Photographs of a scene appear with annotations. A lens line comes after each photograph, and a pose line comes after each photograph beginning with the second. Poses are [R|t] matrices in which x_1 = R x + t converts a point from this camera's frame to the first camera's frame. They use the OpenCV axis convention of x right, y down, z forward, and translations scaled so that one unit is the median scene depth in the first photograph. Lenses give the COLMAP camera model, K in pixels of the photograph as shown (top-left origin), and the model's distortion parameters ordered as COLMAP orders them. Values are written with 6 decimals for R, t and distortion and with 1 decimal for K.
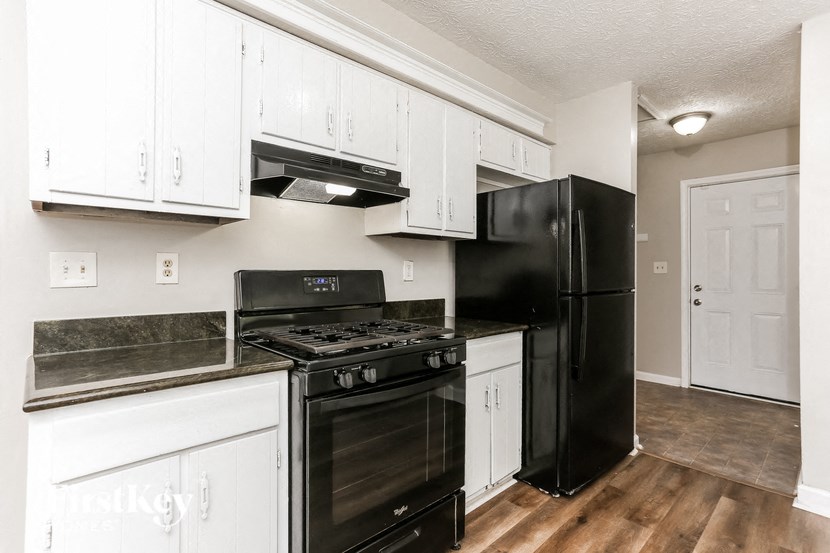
lens RADIAL K [[403.5, 0, 406.4], [0, 403.5, 269.4], [0, 0, 1]] dist [-0.010937, 0.004140]
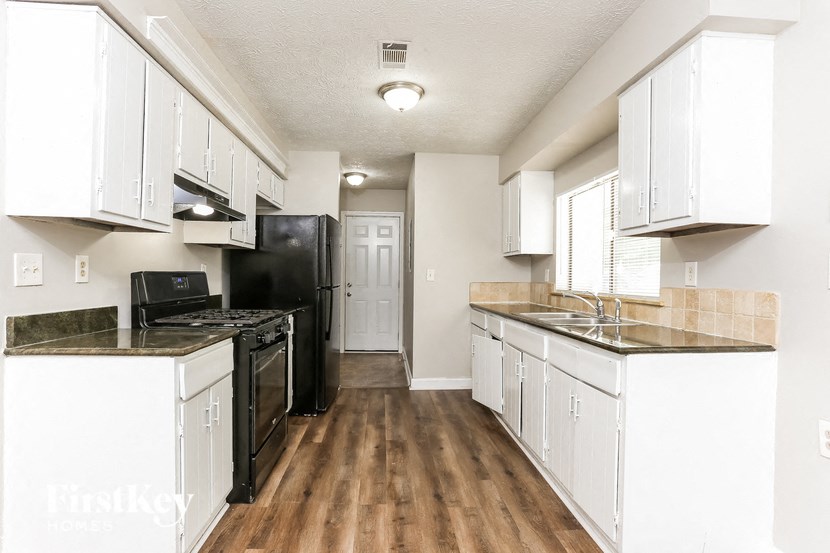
lens RADIAL K [[403.5, 0, 420.3], [0, 403.5, 275.2], [0, 0, 1]] dist [-0.010937, 0.004140]
pose [[0.625646, 0.003049, 0.780102, -0.631437], [-0.012004, 0.999912, 0.005719, -0.002146], [-0.780015, -0.012943, 0.625627, -0.321379]]
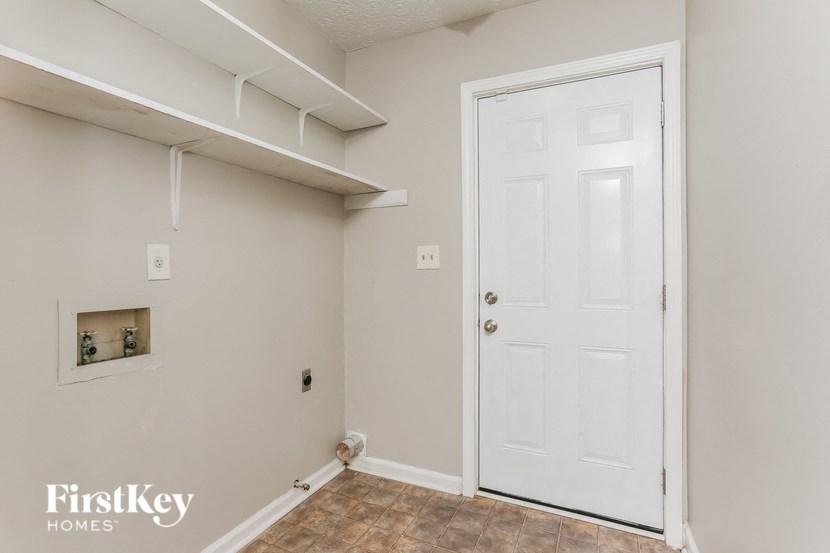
lens RADIAL K [[403.5, 0, 416.6], [0, 403.5, 275.8], [0, 0, 1]] dist [-0.010937, 0.004140]
pose [[0.887029, -0.005461, 0.461681, 0.972869], [0.002235, 0.999969, 0.007534, 0.039239], [-0.461708, -0.005651, 0.887014, 1.406529]]
